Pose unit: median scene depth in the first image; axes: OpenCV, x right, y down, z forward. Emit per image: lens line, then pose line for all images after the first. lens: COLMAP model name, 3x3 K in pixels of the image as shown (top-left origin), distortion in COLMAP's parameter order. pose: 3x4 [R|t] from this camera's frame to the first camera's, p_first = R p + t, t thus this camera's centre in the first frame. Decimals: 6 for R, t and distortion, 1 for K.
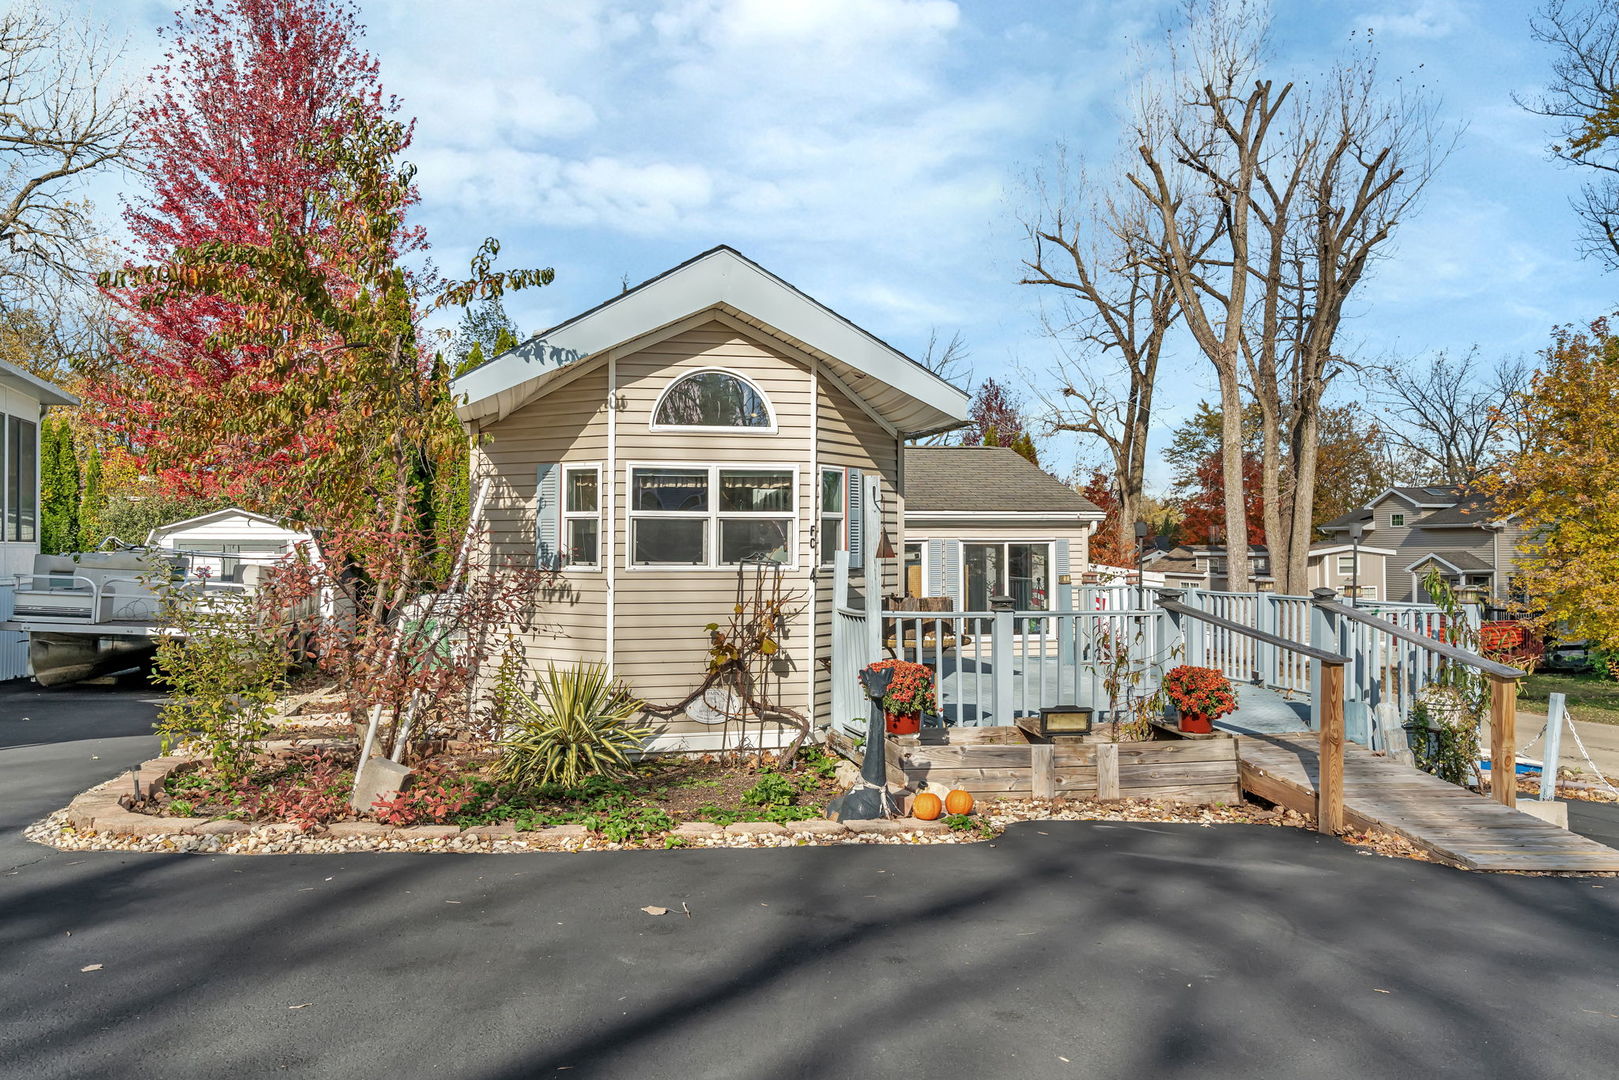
lens RADIAL K [[1240.5, 0, 805.7], [0, 1240.5, 532.6], [0, 0, 1]] dist [0.009542, 0.004898]
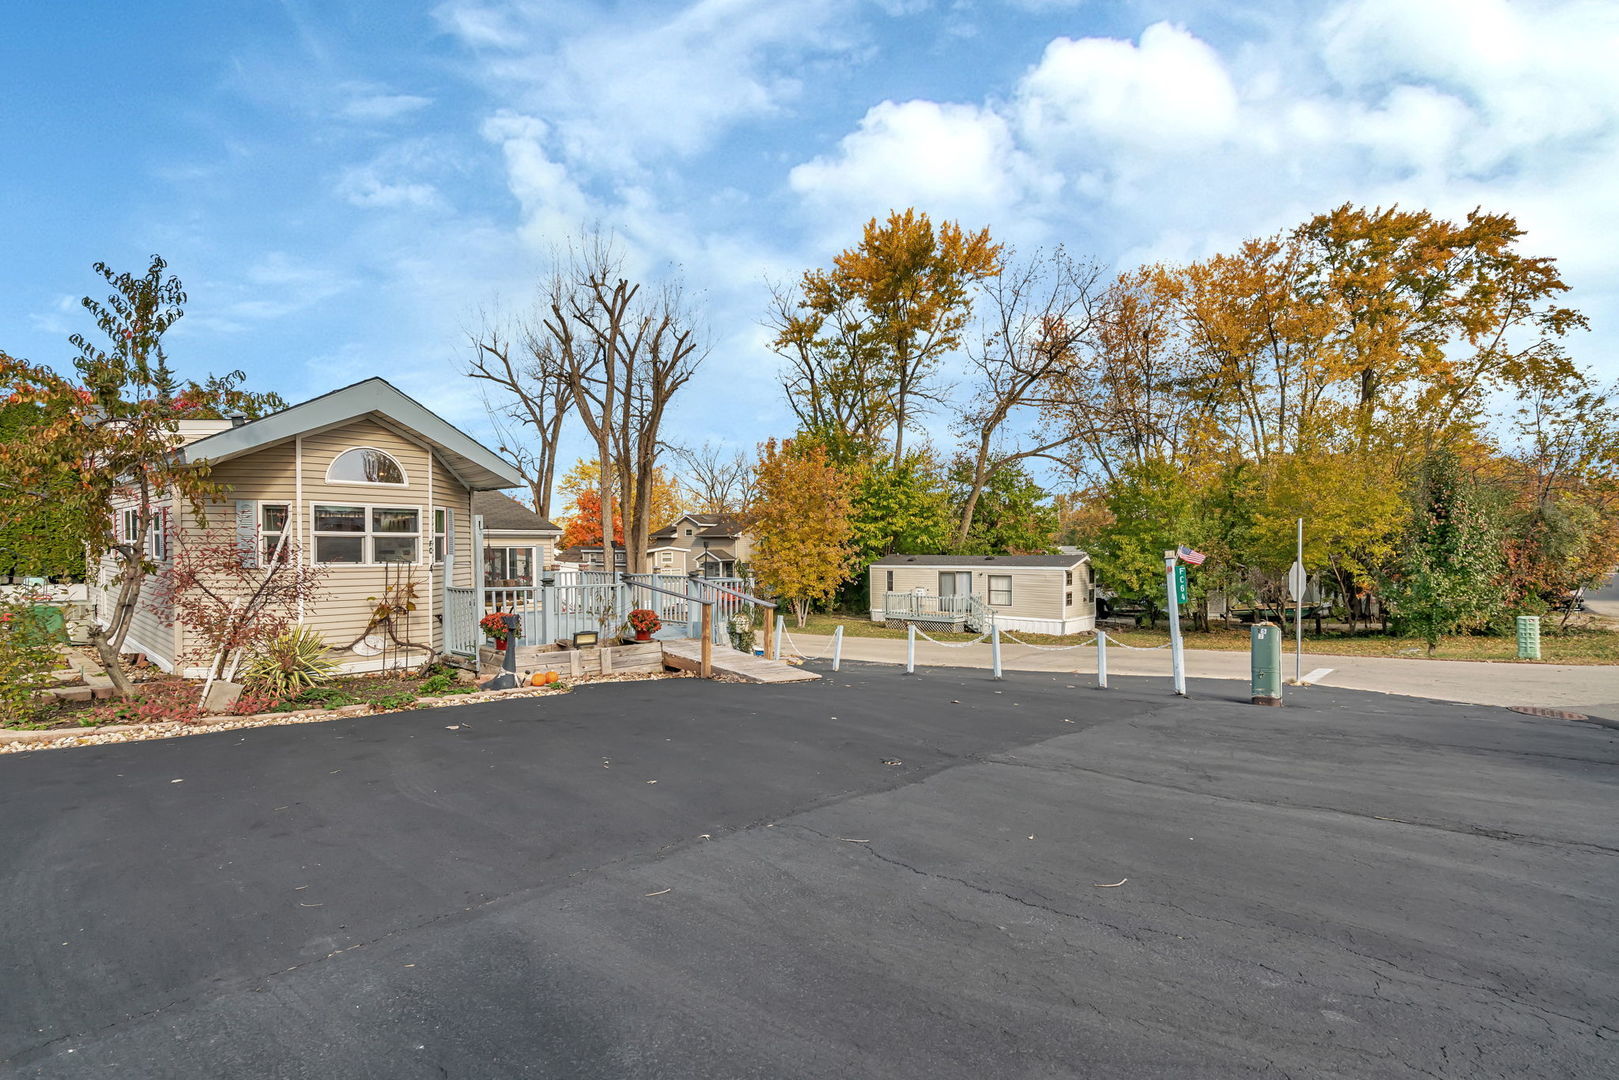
lens RADIAL K [[775.4, 0, 806.0], [0, 775.4, 555.7], [0, 0, 1]] dist [-0.001778, -0.000591]
pose [[0.823004, -0.004526, 0.568018, -0.040299], [-0.009367, 0.999724, 0.021537, -0.002853], [-0.567959, -0.023046, 0.822734, -0.047326]]
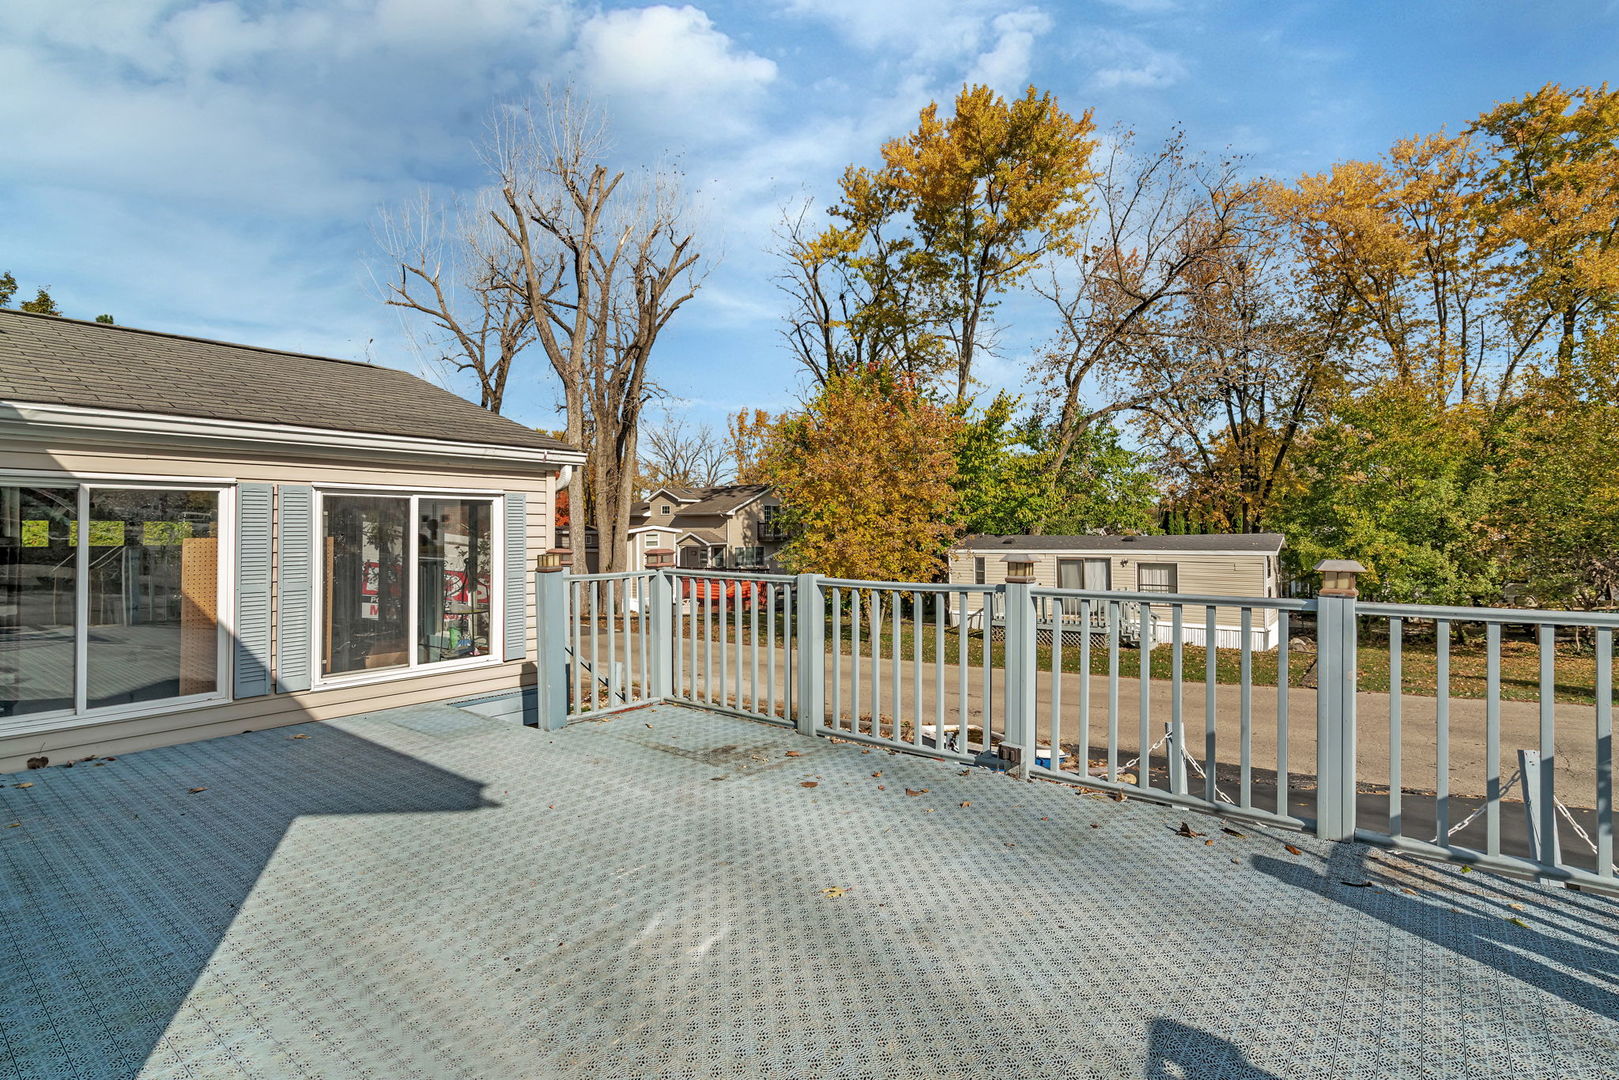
lens RADIAL K [[785.7, 0, 813.0], [0, 785.7, 507.4], [0, 0, 1]] dist [-0.000719, -0.000028]
pose [[0.775385, 0.021208, 0.631132, 0.029383], [-0.010100, 0.999725, -0.021185, 0.006949], [-0.631407, 0.010052, 0.775386, 0.229527]]
